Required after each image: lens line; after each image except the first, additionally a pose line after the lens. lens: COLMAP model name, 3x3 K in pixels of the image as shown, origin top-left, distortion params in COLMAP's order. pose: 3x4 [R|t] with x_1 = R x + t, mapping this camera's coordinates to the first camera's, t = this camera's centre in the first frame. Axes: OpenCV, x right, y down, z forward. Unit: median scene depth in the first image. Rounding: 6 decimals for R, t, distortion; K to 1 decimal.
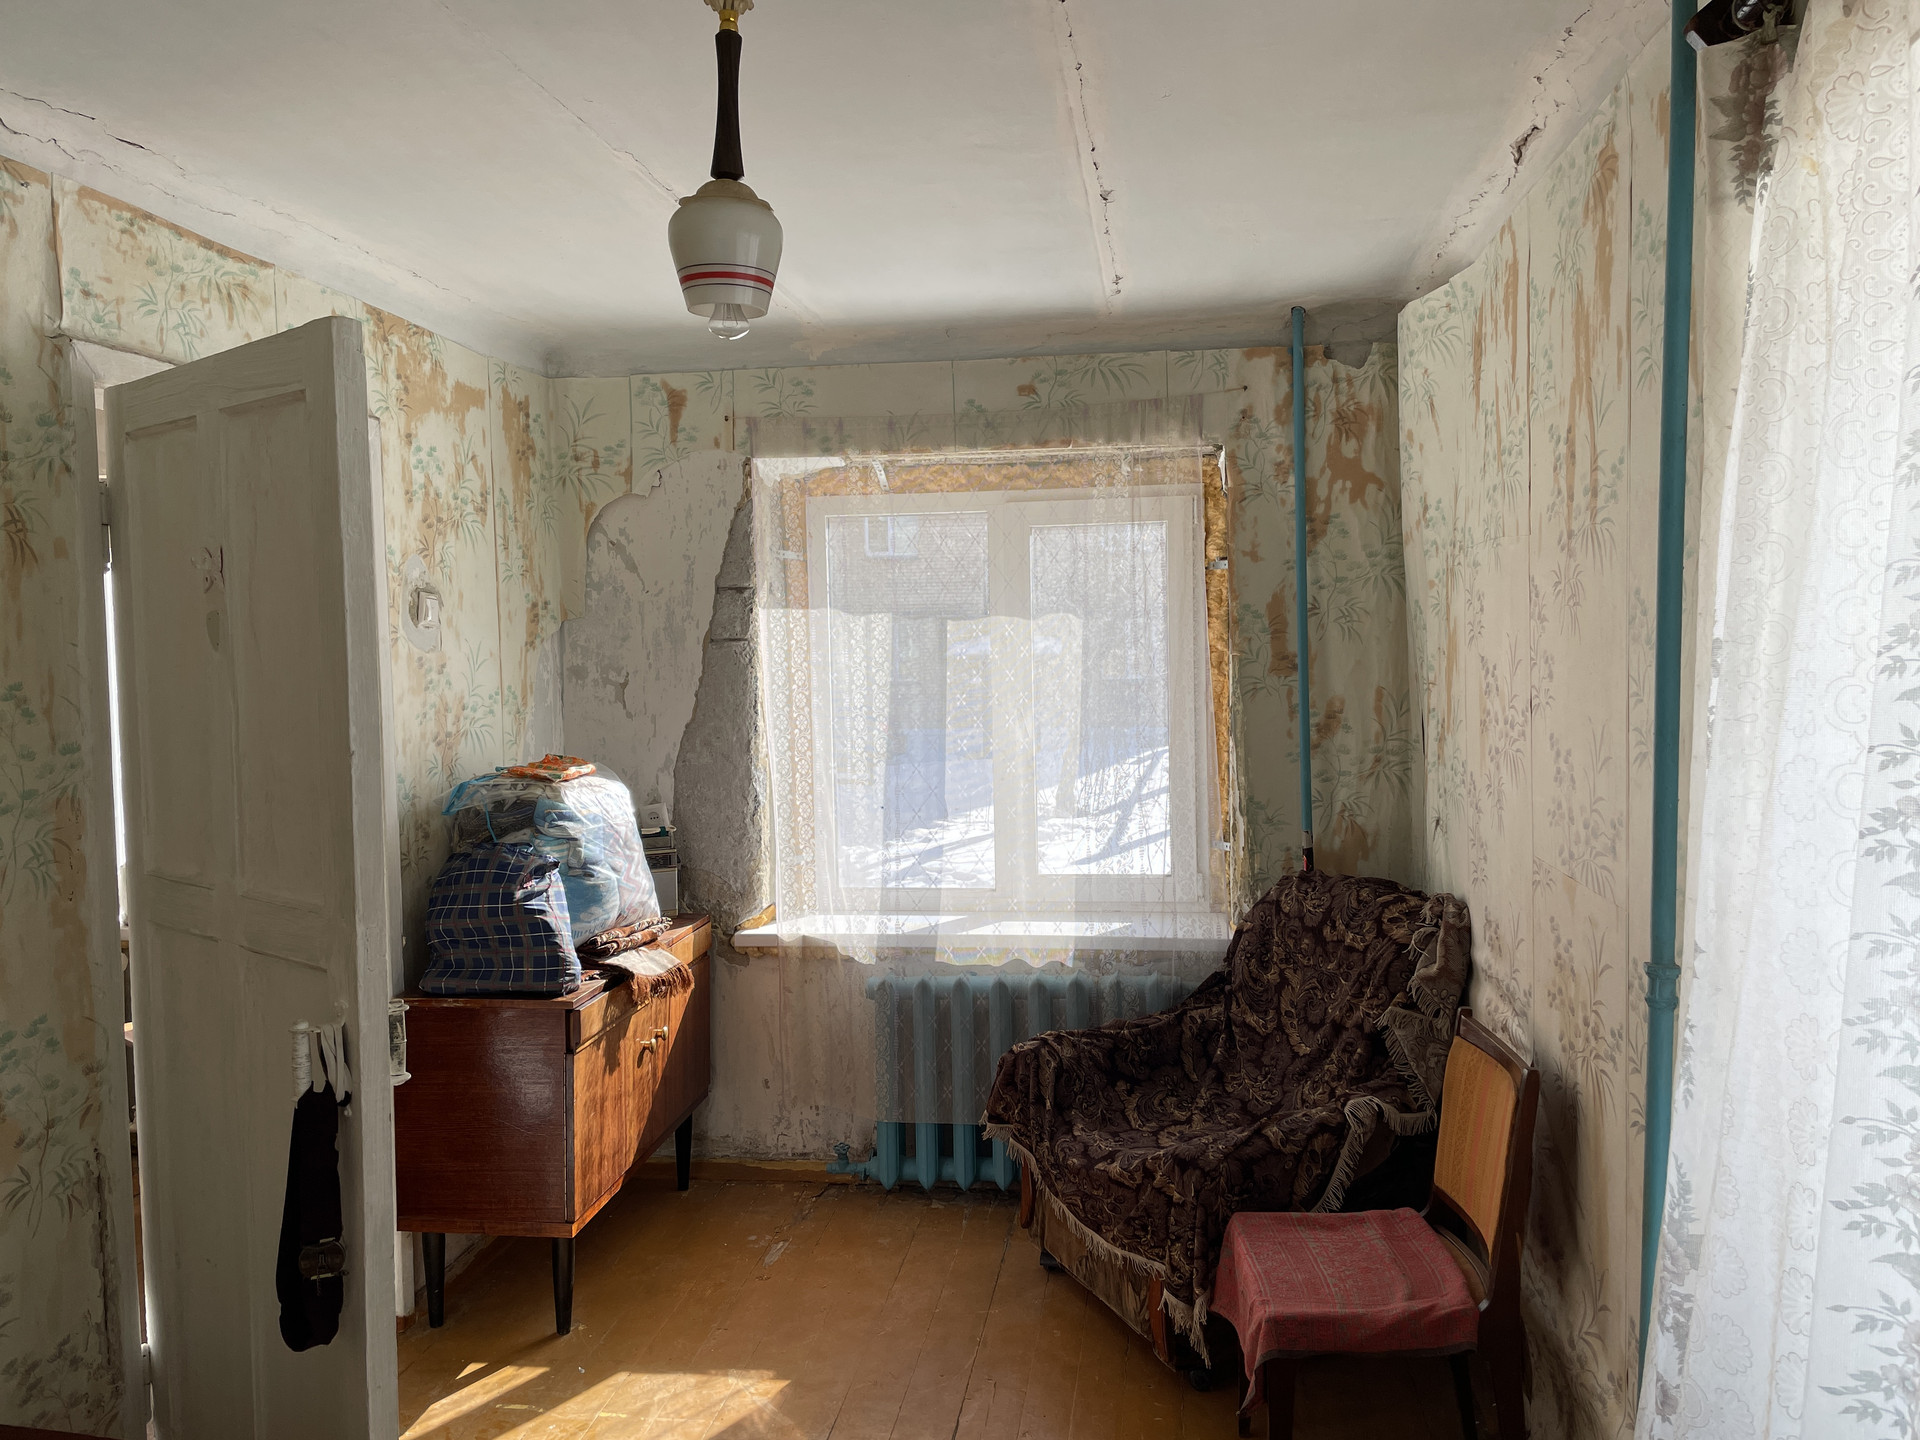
lens RADIAL K [[1479.4, 0, 960.3], [0, 1479.4, 721.7], [0, 0, 1]] dist [0.097619, -0.129214]
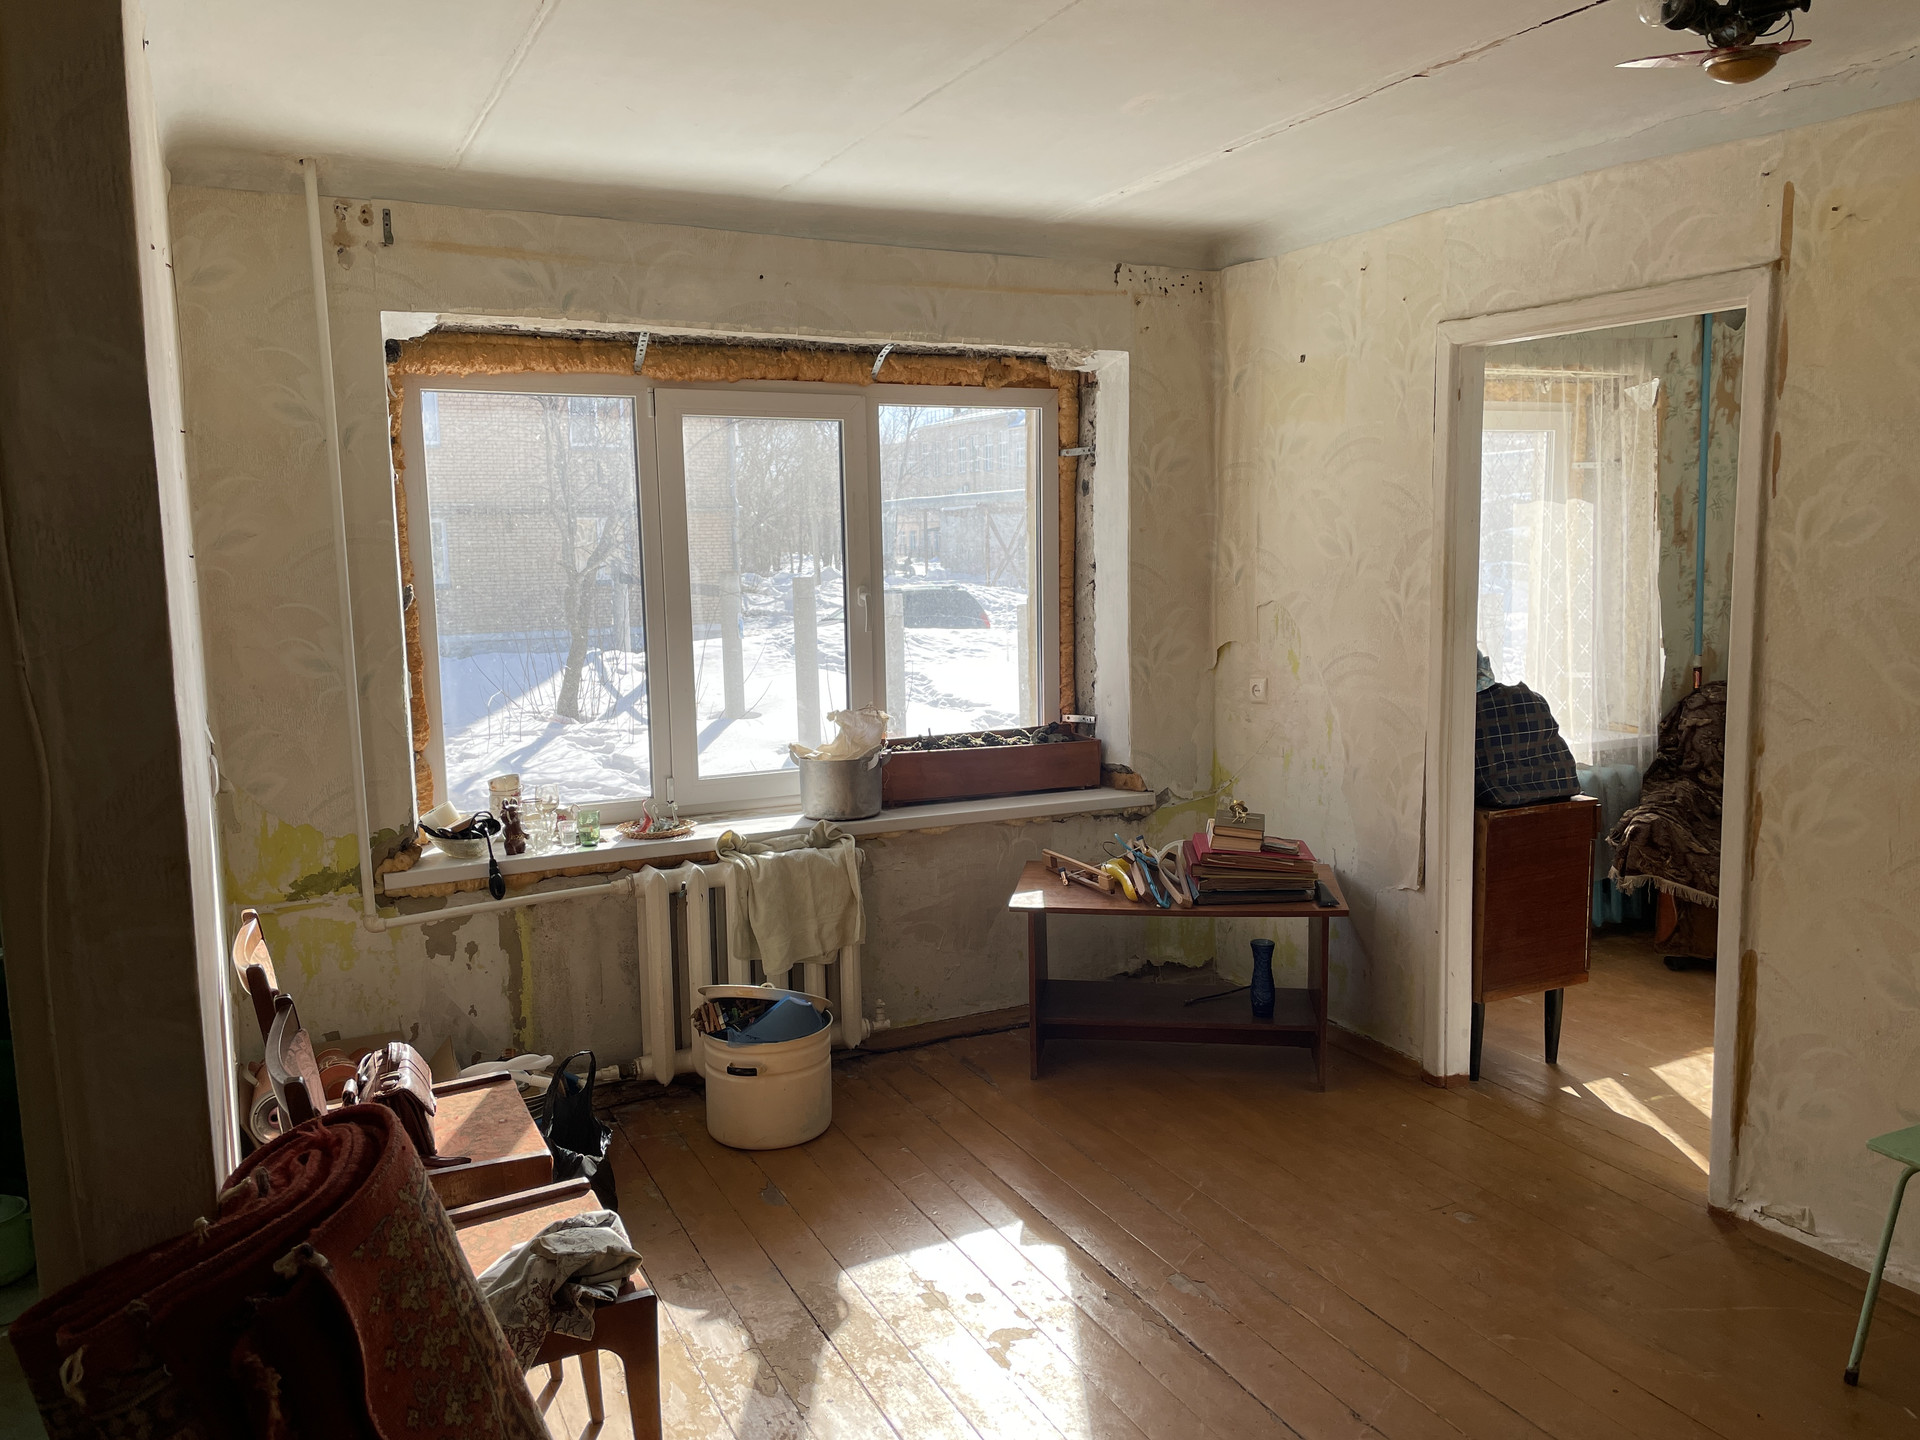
lens RADIAL K [[1479.4, 0, 962.6], [0, 1479.4, 716.7], [0, 0, 1]] dist [0.097619, -0.129214]
pose [[0.820689, -0.067400, 0.567387, -1.182692], [0.032874, 0.996943, 0.070877, 0.007392], [-0.570429, -0.039516, 0.820396, 0.218213]]
